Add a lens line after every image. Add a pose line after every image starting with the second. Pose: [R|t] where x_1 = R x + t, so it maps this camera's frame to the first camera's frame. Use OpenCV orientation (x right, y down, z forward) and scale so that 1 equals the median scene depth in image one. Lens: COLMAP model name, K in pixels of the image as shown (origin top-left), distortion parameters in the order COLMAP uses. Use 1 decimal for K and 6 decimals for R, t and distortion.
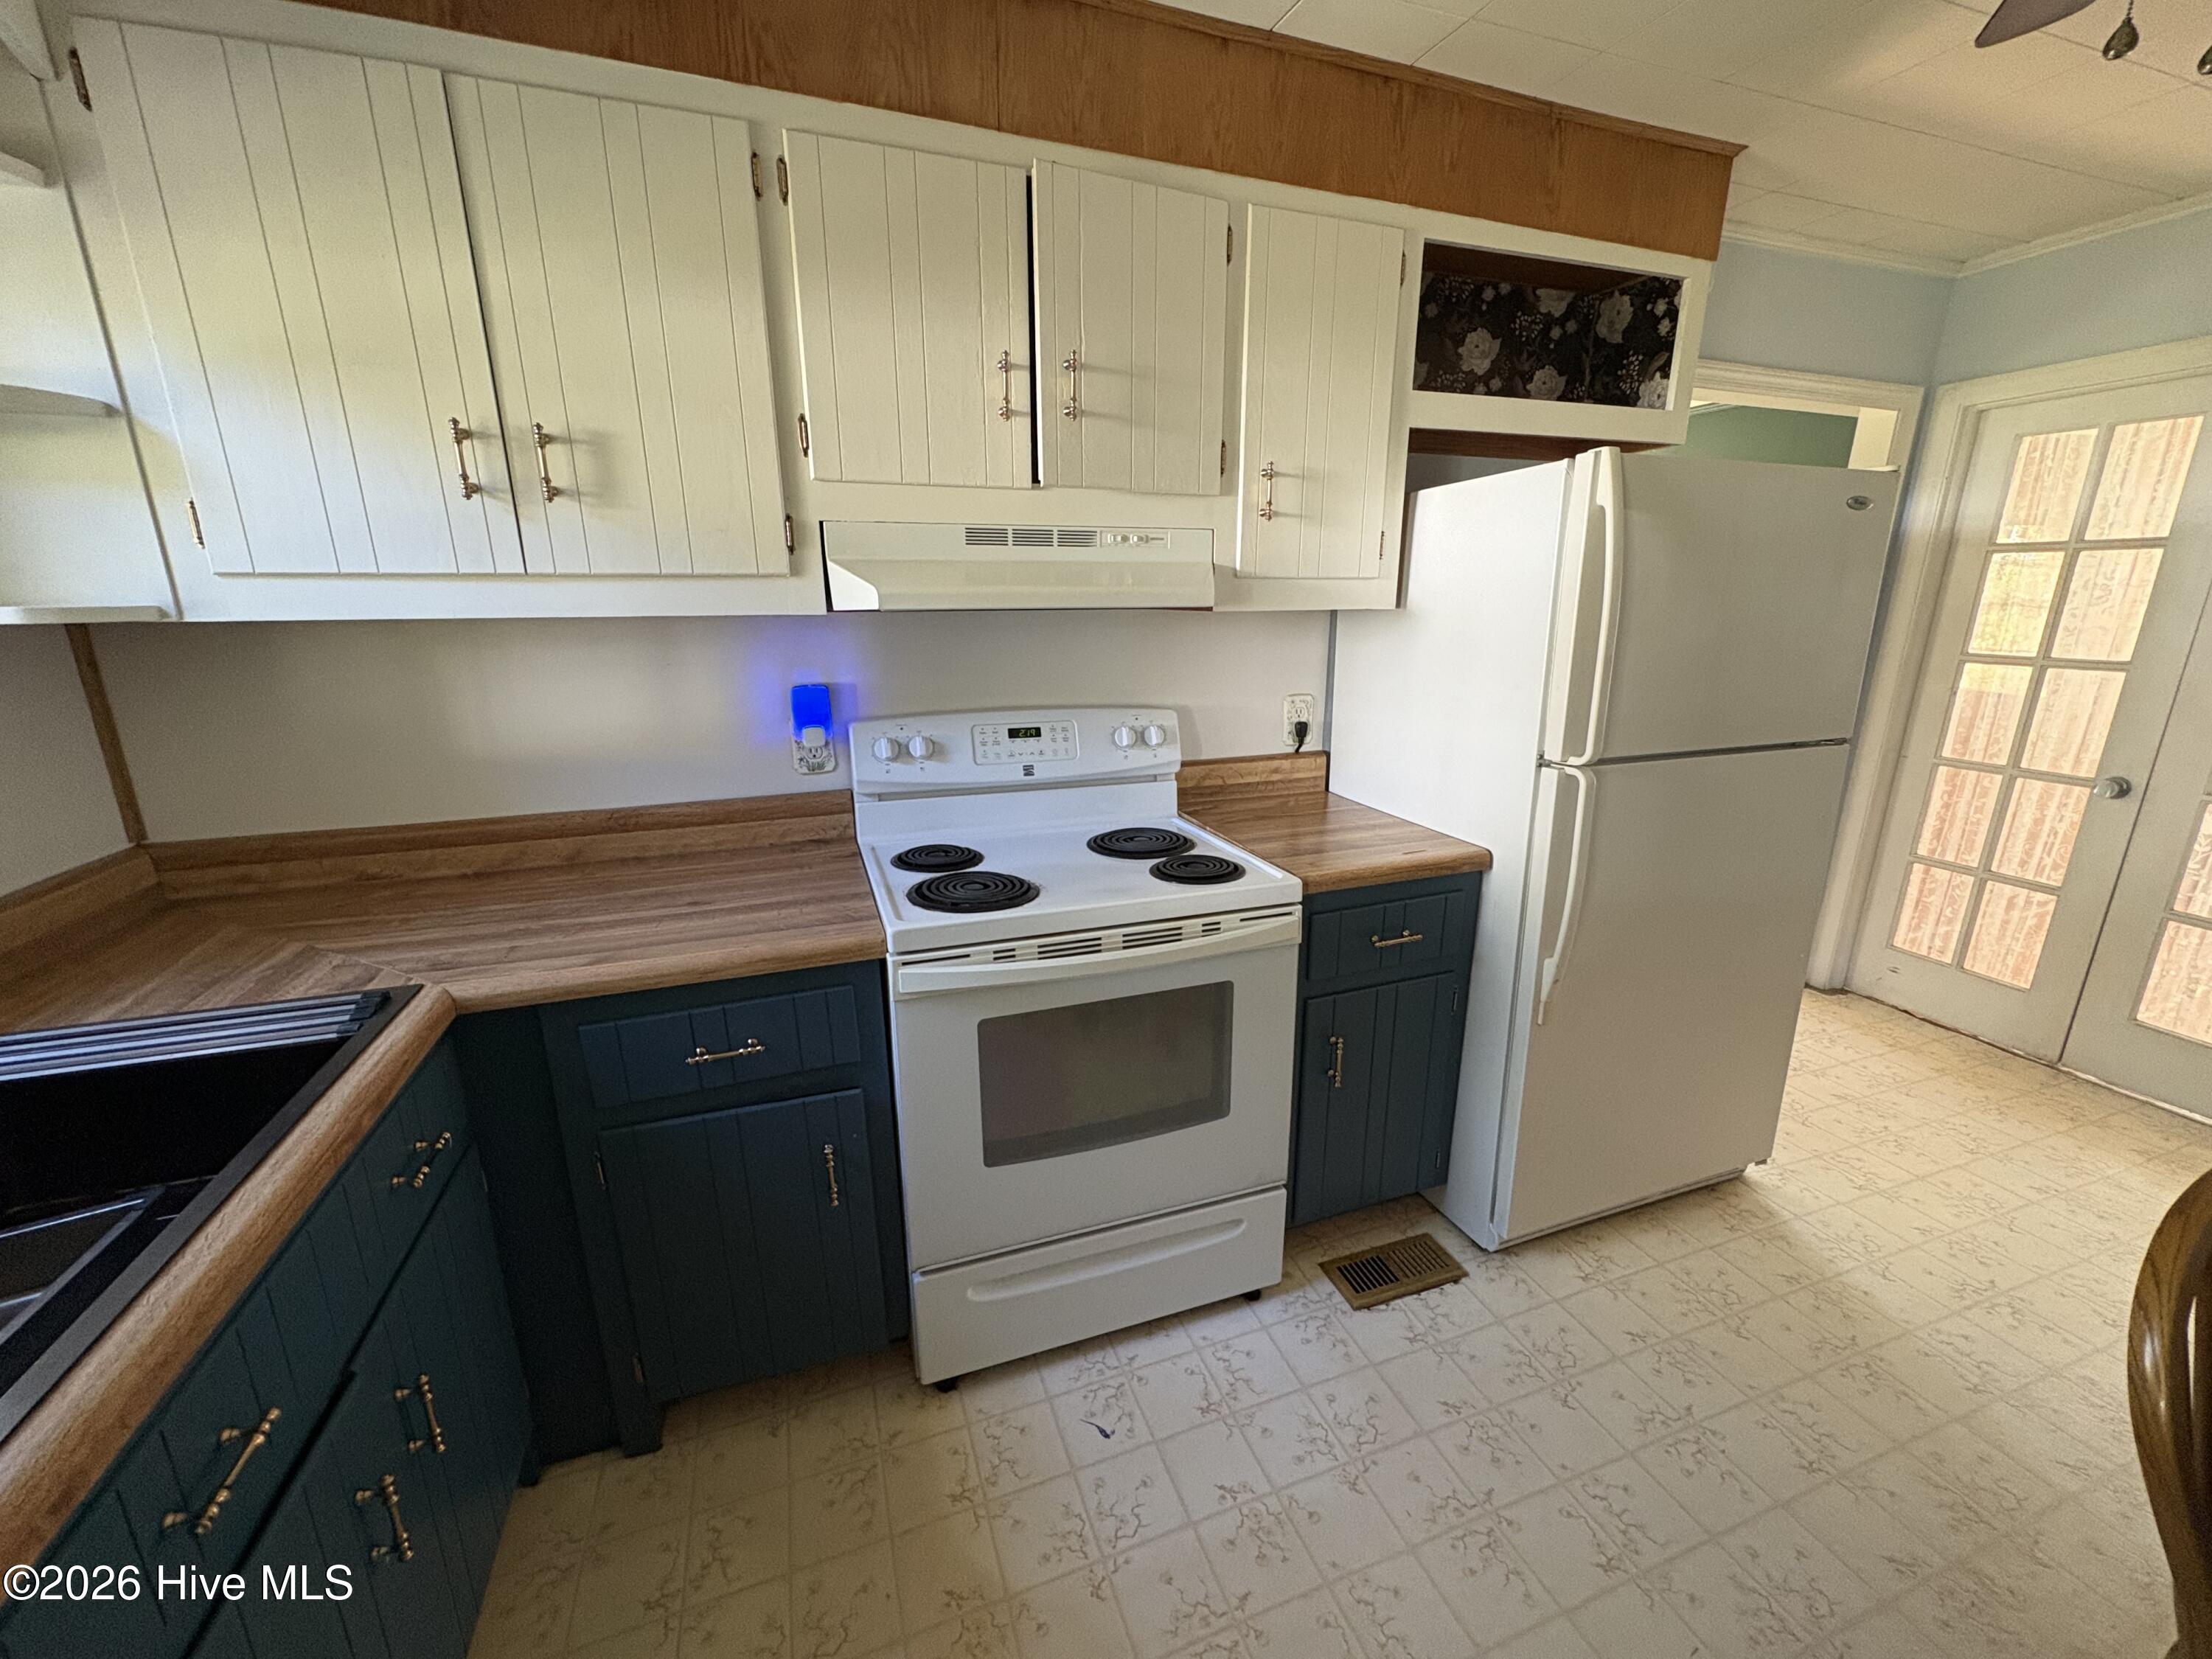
lens RADIAL K [[879.3, 0, 1101.4], [0, 879.3, 833.2], [0, 0, 1]] dist [-0.000872, -0.000226]
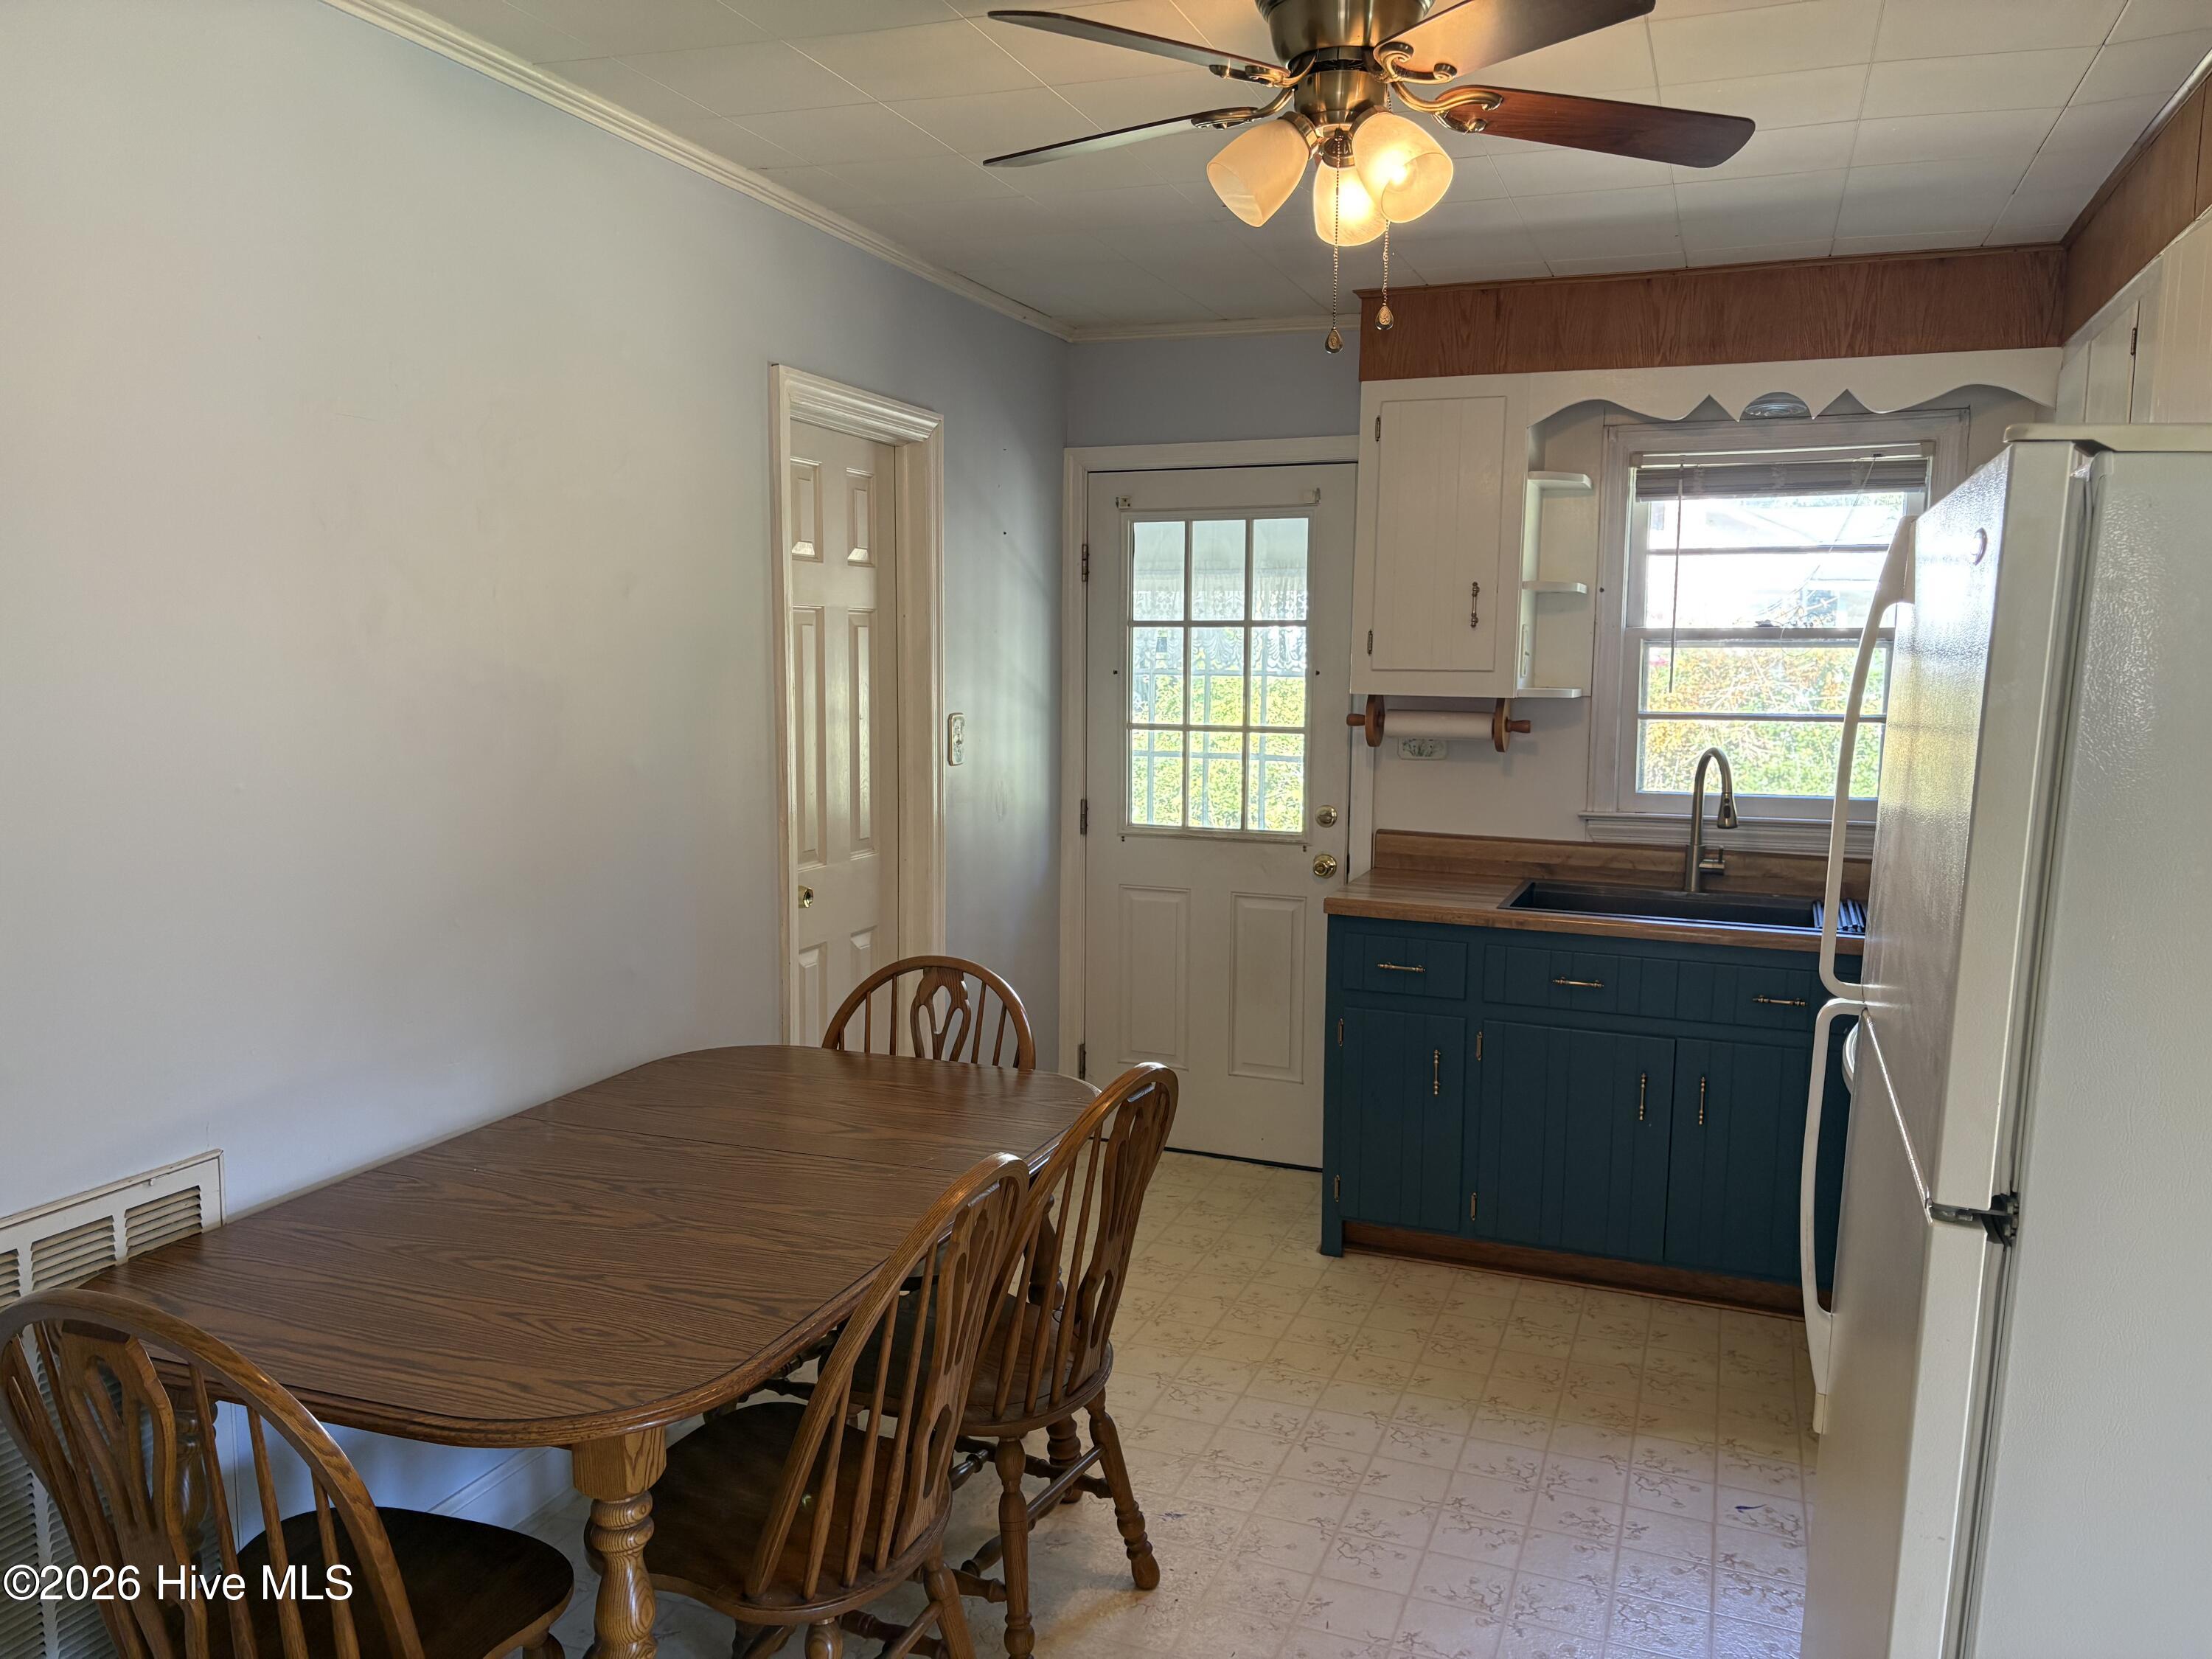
lens RADIAL K [[1664.7, 0, 1101.0], [0, 1664.7, 890.1], [0, 0, 1]] dist [0.003958, 0.003542]
pose [[-0.655669, 0.105156, -0.747690, 1.785281], [-0.205432, 0.928052, 0.310671, -0.409171], [0.726564, 0.357297, -0.586893, 1.288597]]
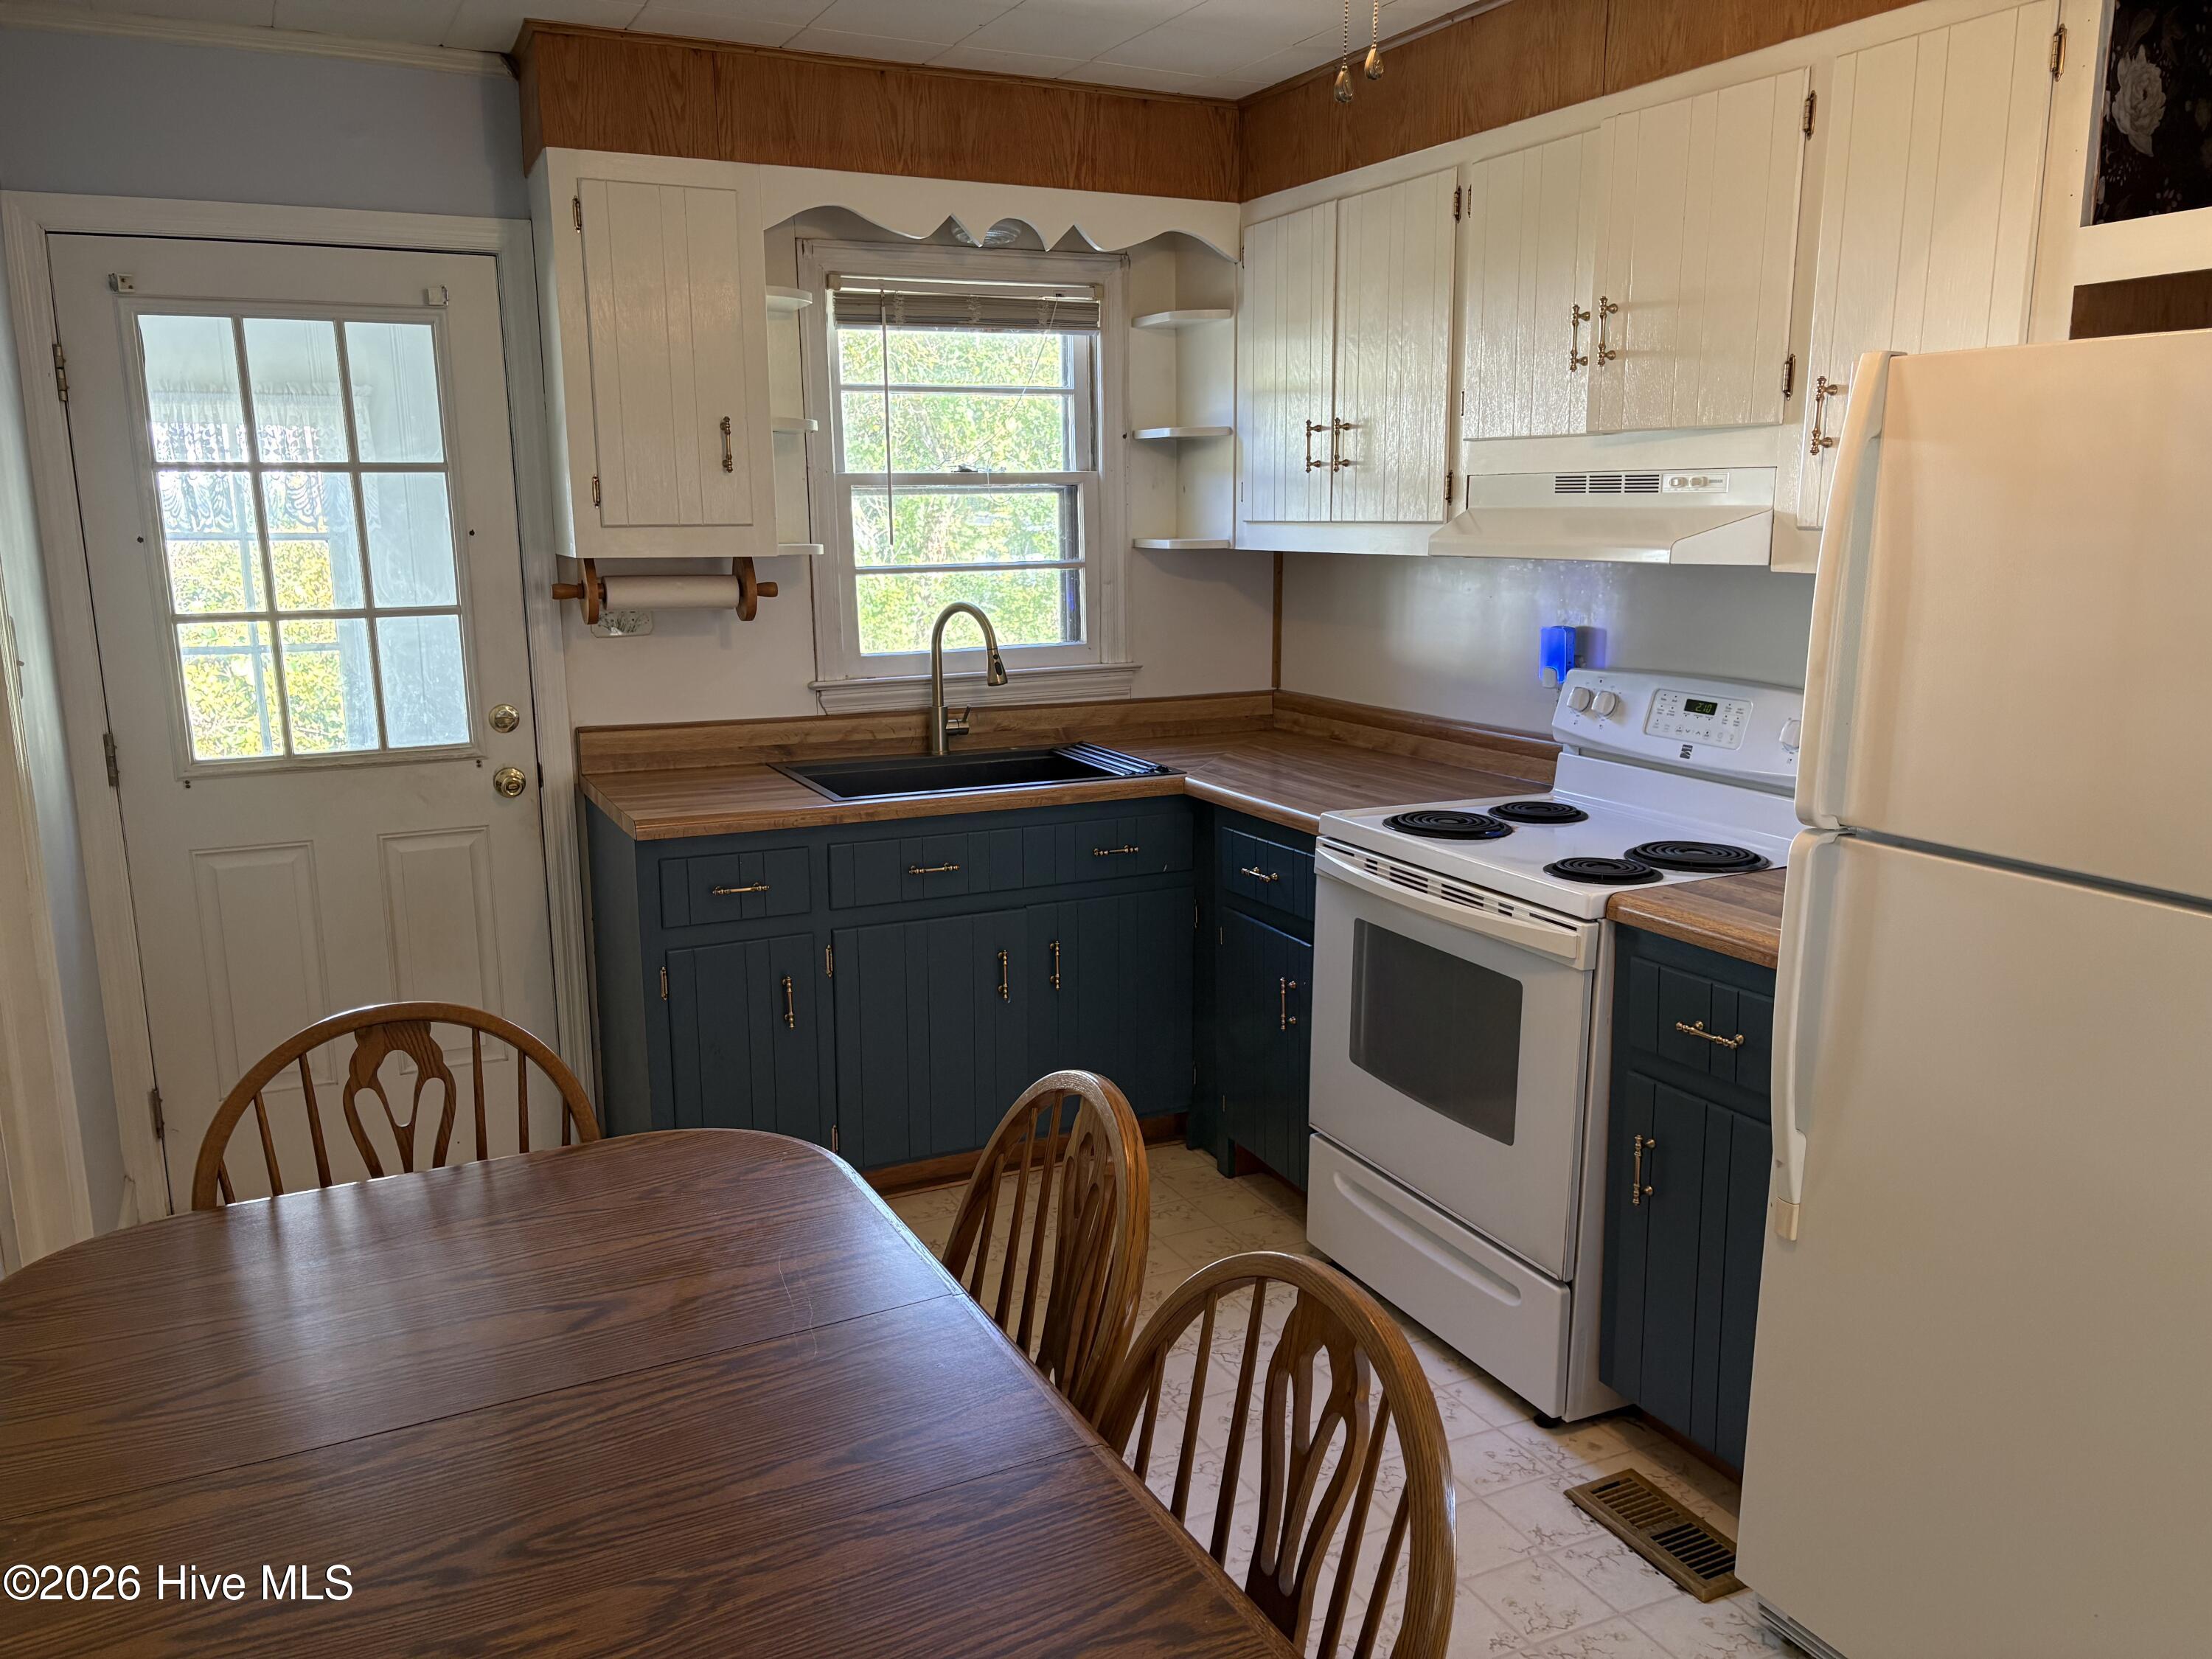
lens RADIAL K [[1689.6, 0, 1106.0], [0, 1689.6, 829.5], [0, 0, 1]] dist [0.059957, -0.056724]
pose [[0.108400, 0.193035, -0.975186, 1.711216], [-0.253253, 0.953962, 0.160683, -0.143875], [0.961308, 0.229551, 0.152296, 0.303094]]
